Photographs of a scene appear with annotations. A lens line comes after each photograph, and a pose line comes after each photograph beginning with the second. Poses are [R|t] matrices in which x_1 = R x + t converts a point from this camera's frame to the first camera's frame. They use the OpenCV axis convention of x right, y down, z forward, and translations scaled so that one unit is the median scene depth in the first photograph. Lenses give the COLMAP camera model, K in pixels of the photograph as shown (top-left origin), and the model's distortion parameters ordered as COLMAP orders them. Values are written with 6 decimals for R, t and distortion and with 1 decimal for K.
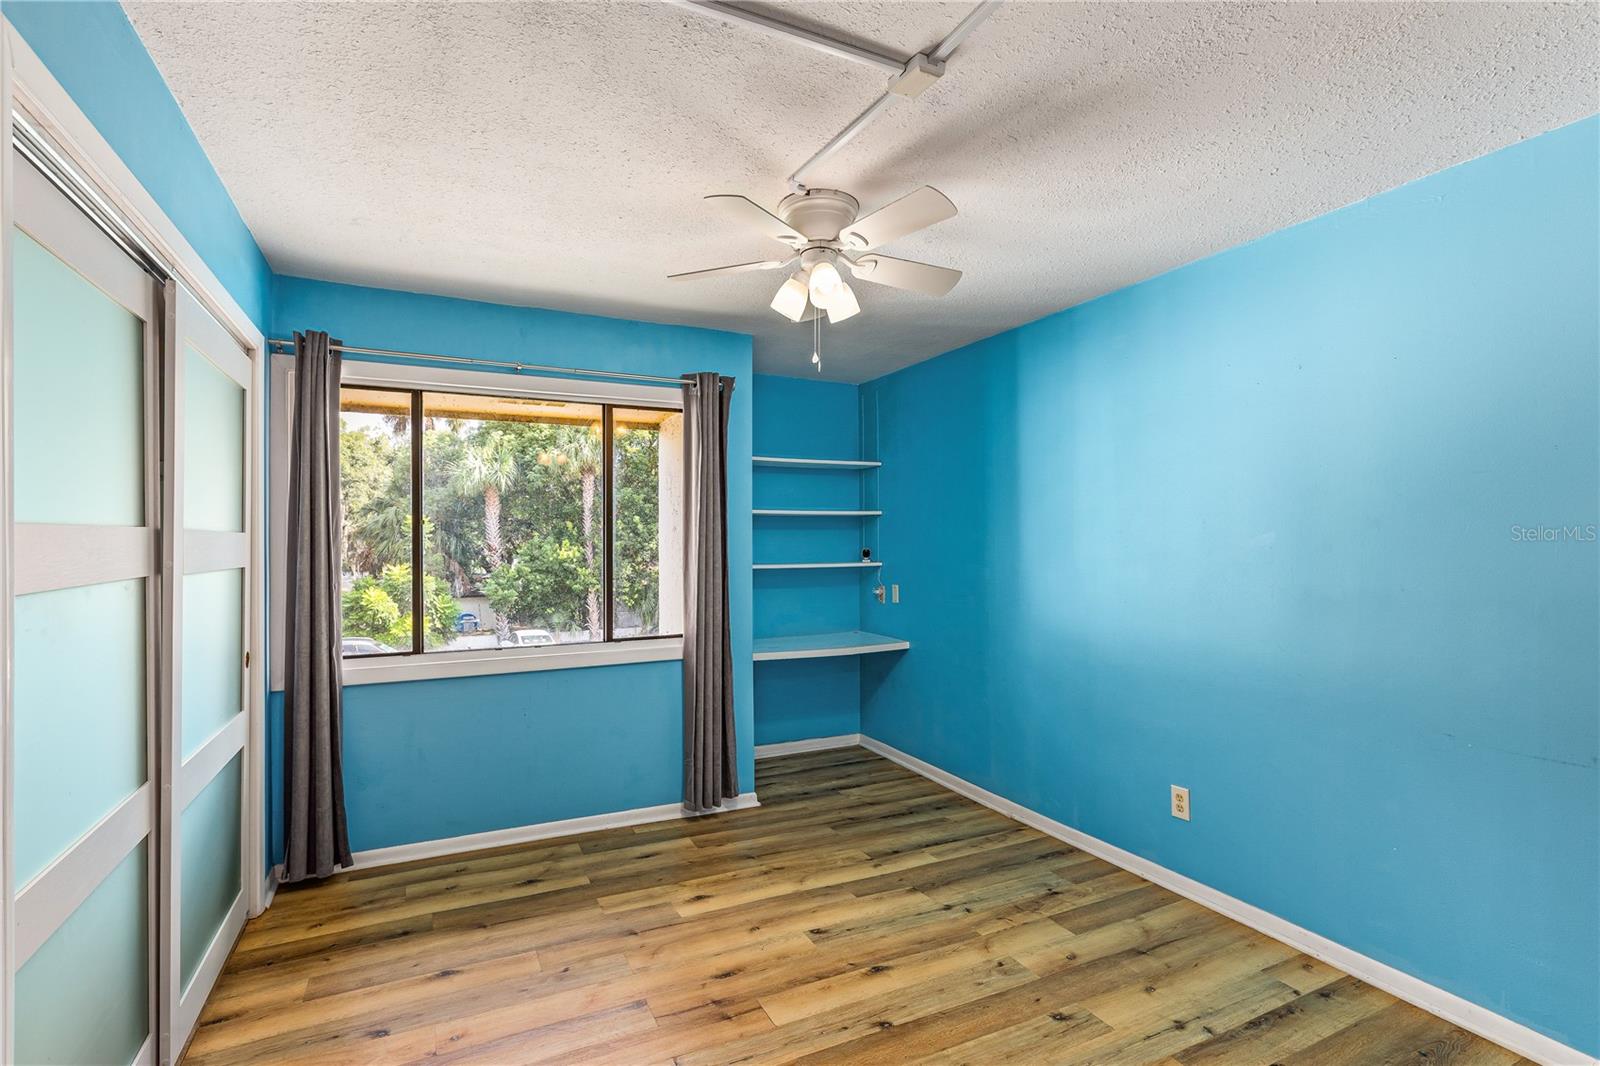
lens RADIAL K [[740.6, 0, 792.4], [0, 740.6, 534.3], [0, 0, 1]] dist [-0.002050, -0.000044]
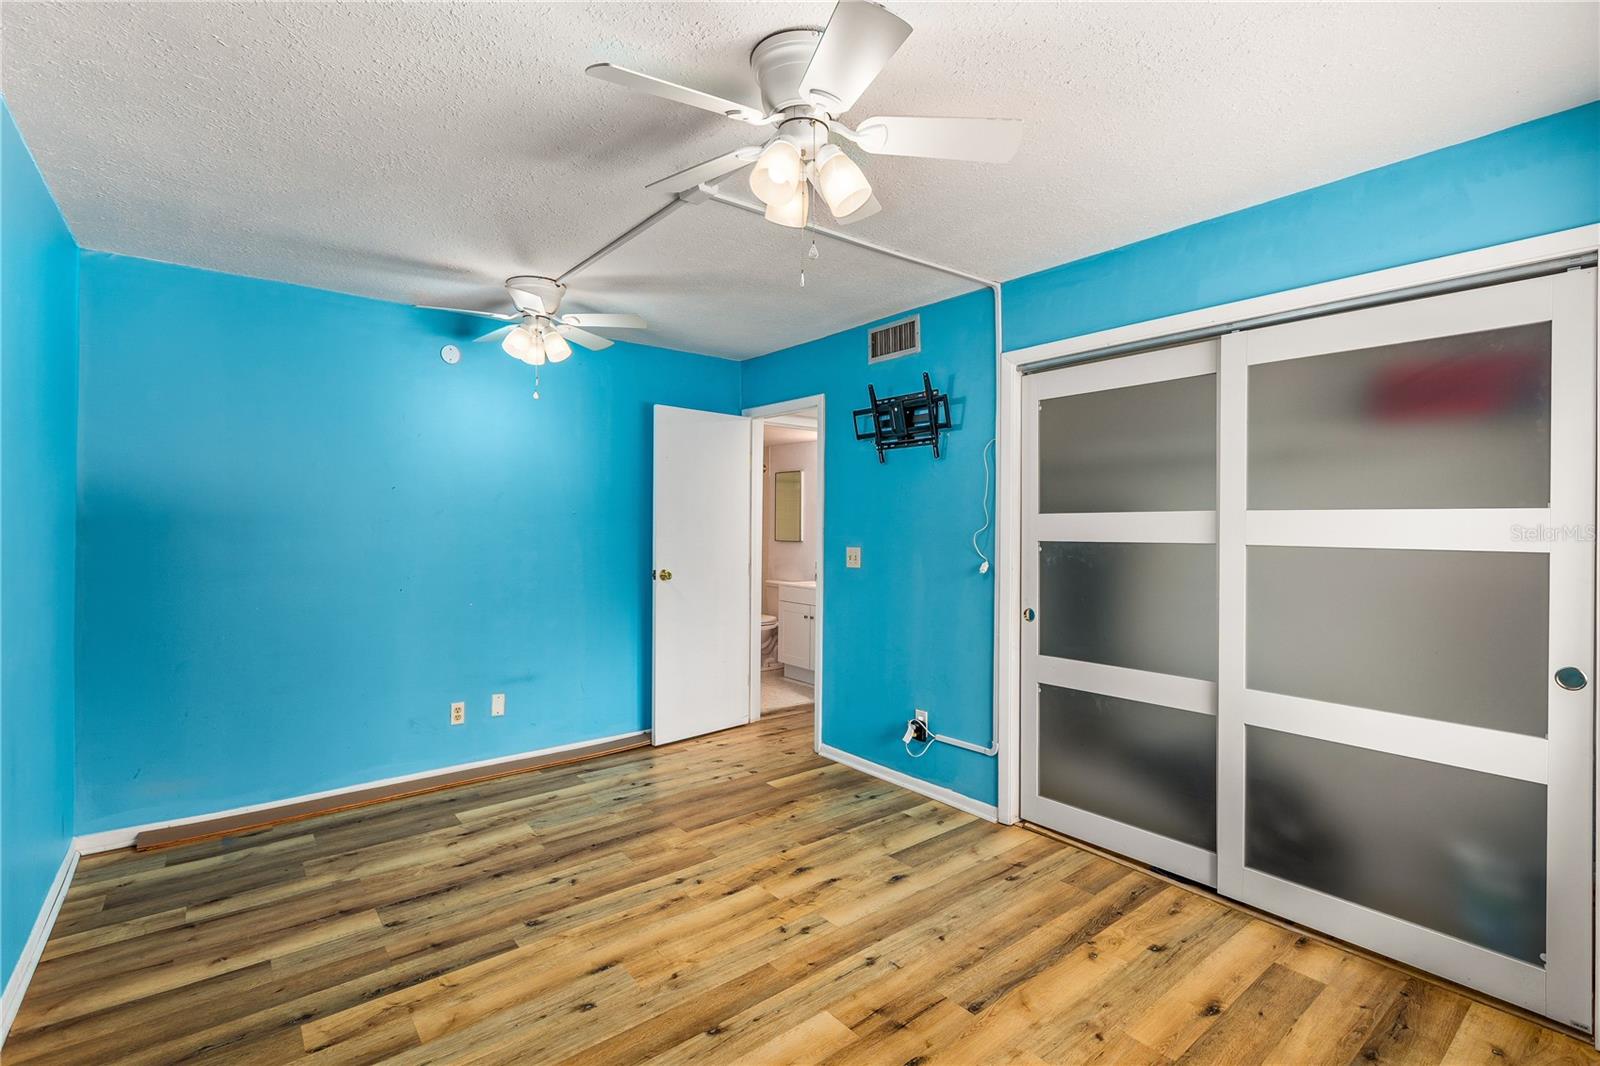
lens RADIAL K [[731.9, 0, 800.6], [0, 731.9, 524.1], [0, 0, 1]] dist [-0.000742, -0.000409]
pose [[-0.977373, -0.002277, -0.211511, 0.138242], [0.000023, 0.999941, -0.010871, 0.017180], [0.211524, -0.010630, -0.977315, 1.237428]]
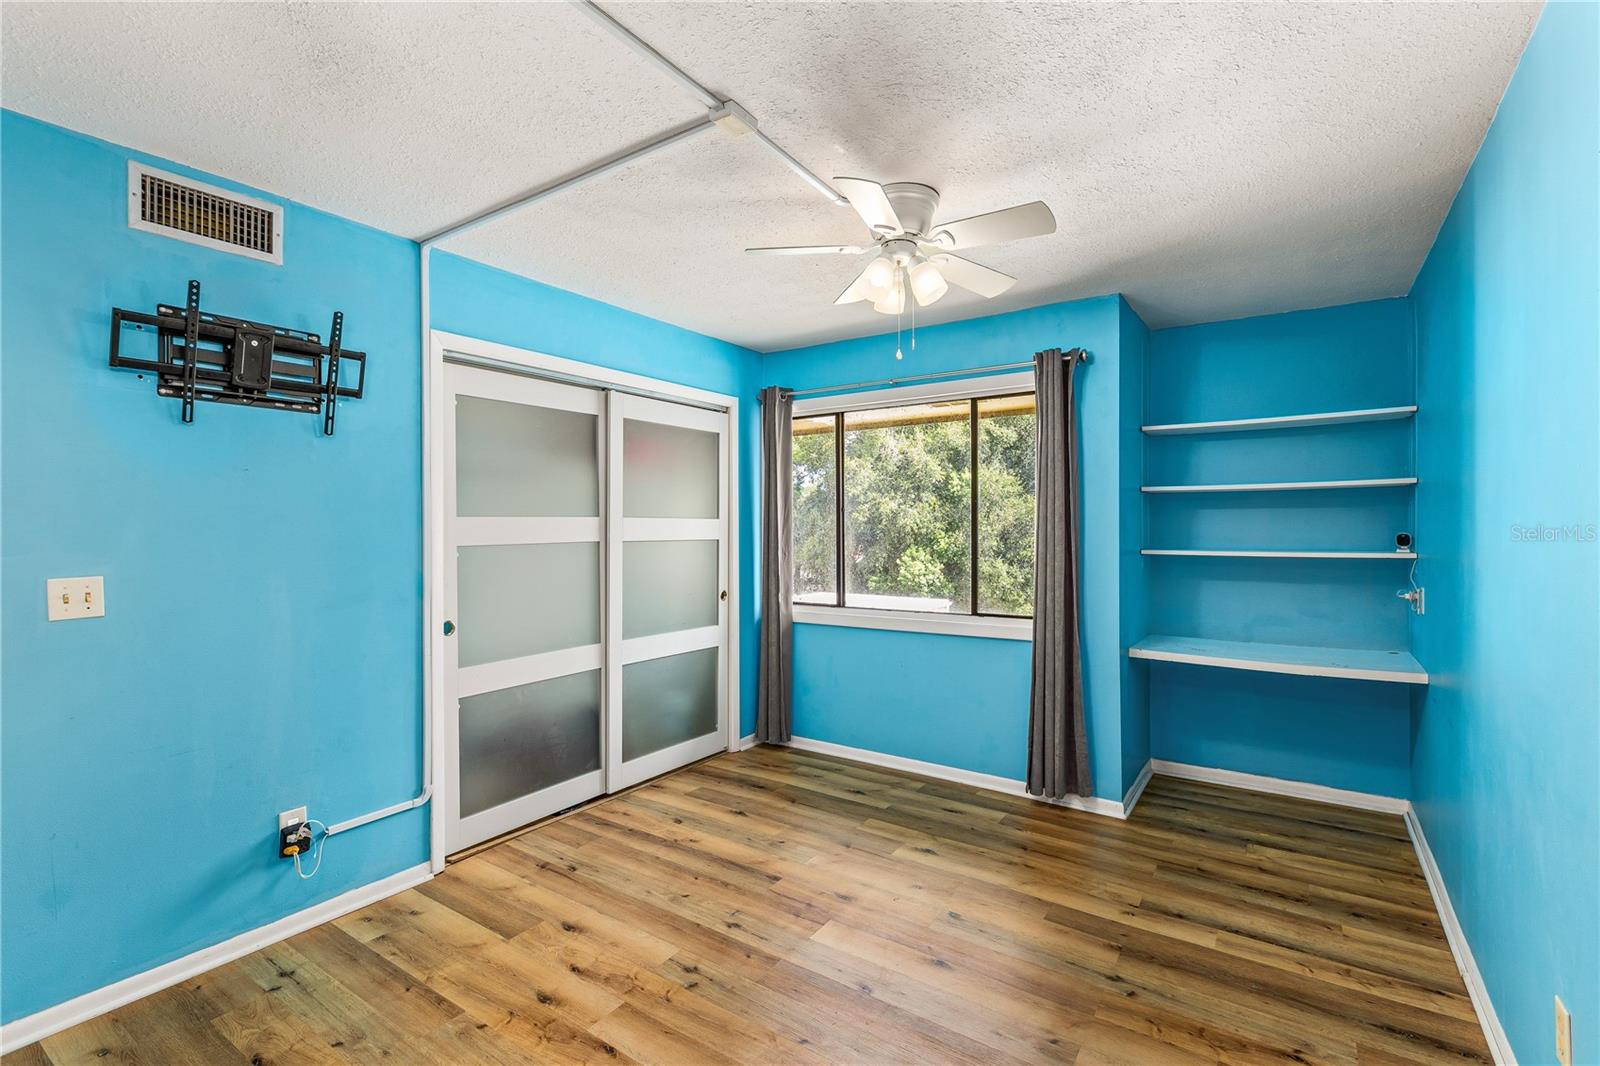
lens RADIAL K [[731.9, 0, 800.6], [0, 731.9, 524.1], [0, 0, 1]] dist [-0.000742, -0.000409]
pose [[0.497195, -0.001418, -0.867638, 0.618880], [0.011104, 0.999927, 0.004729, 0.002462], [0.867568, -0.011985, 0.497175, 0.266164]]
